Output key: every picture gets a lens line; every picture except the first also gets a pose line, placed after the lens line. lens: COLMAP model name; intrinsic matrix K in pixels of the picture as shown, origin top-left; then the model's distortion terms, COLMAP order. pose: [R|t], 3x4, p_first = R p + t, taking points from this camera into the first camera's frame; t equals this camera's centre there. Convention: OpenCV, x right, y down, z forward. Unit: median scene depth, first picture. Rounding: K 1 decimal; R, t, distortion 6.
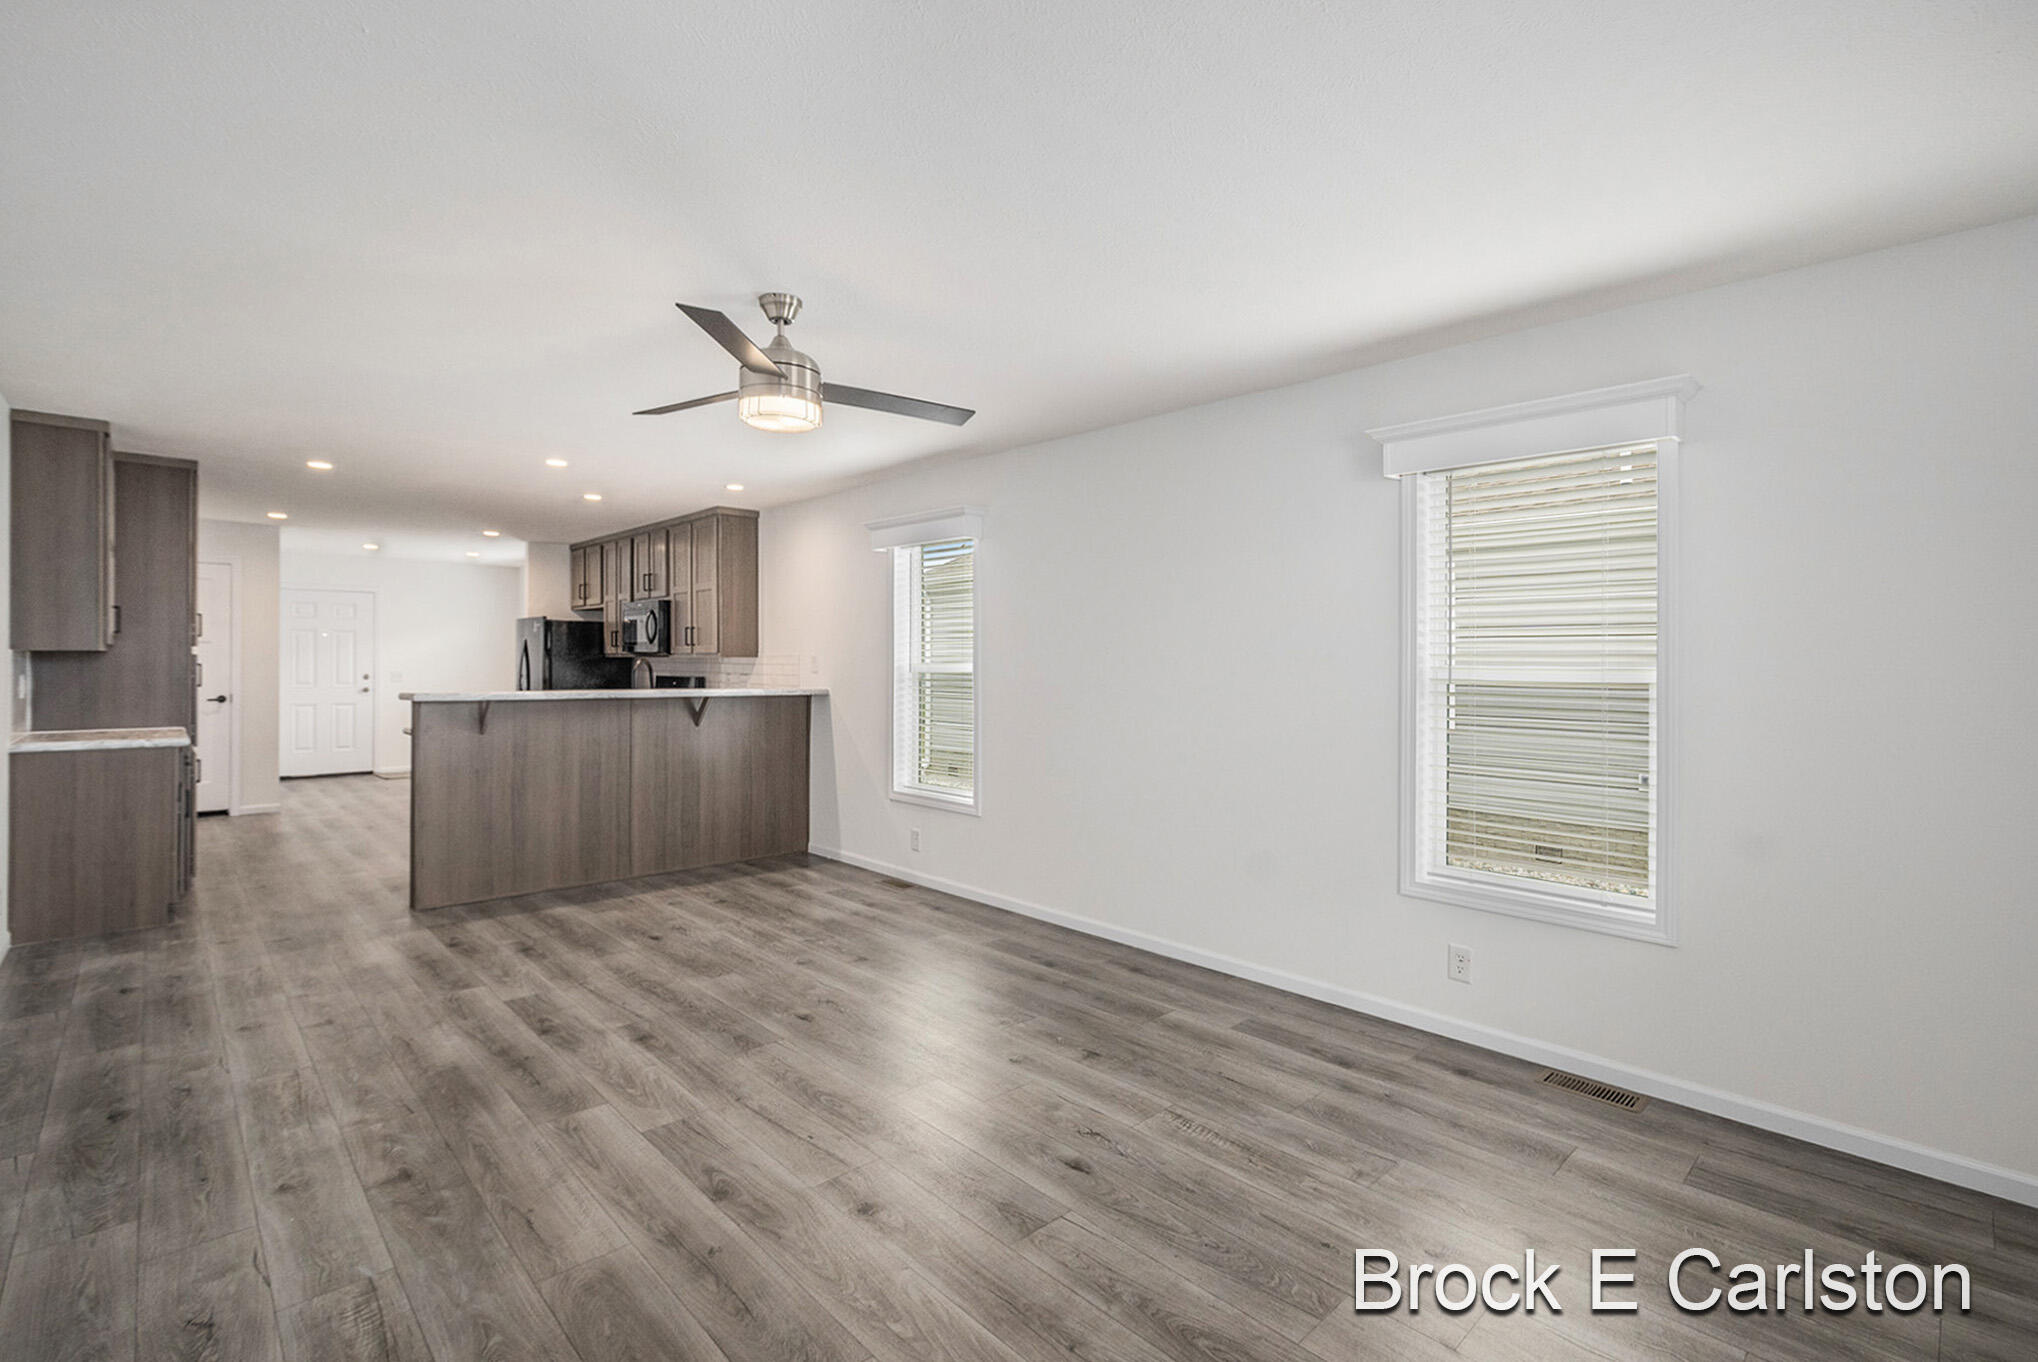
lens RADIAL K [[912.2, 0, 1028.5], [0, 912.2, 621.4], [0, 0, 1]] dist [0.000553, 0.000434]
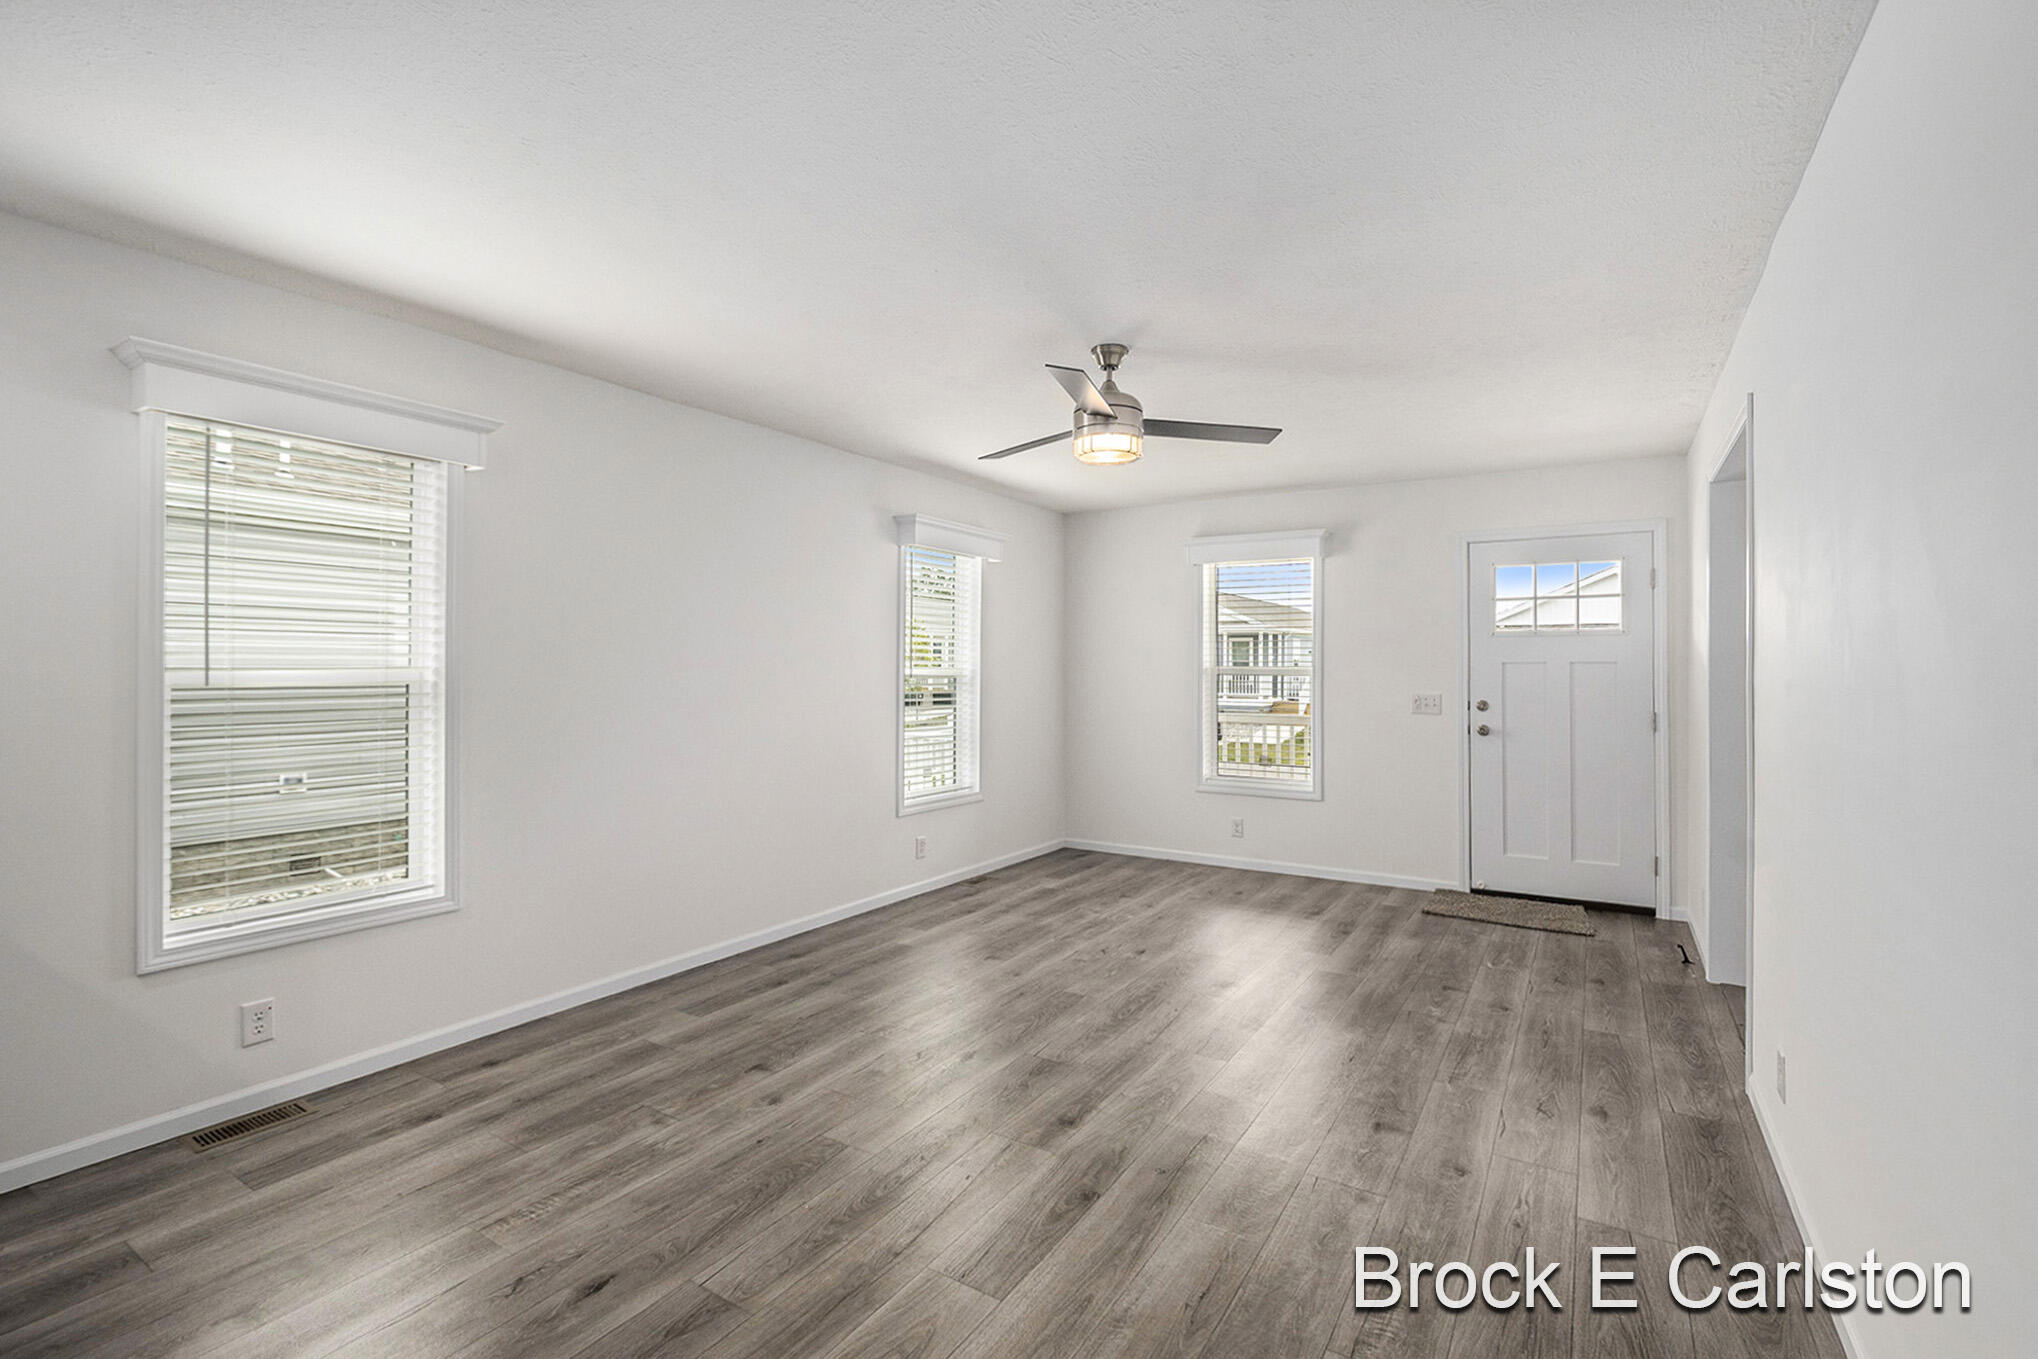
lens RADIAL K [[915.2, 0, 1019.5], [0, 915.2, 673.0], [0, 0, 1]] dist [-0.012574, 0.002040]
pose [[-0.240718, -0.004447, 0.970585, -1.172285], [-0.048324, 0.998804, -0.007408, 0.056033], [-0.969391, -0.048686, -0.240645, 1.218568]]
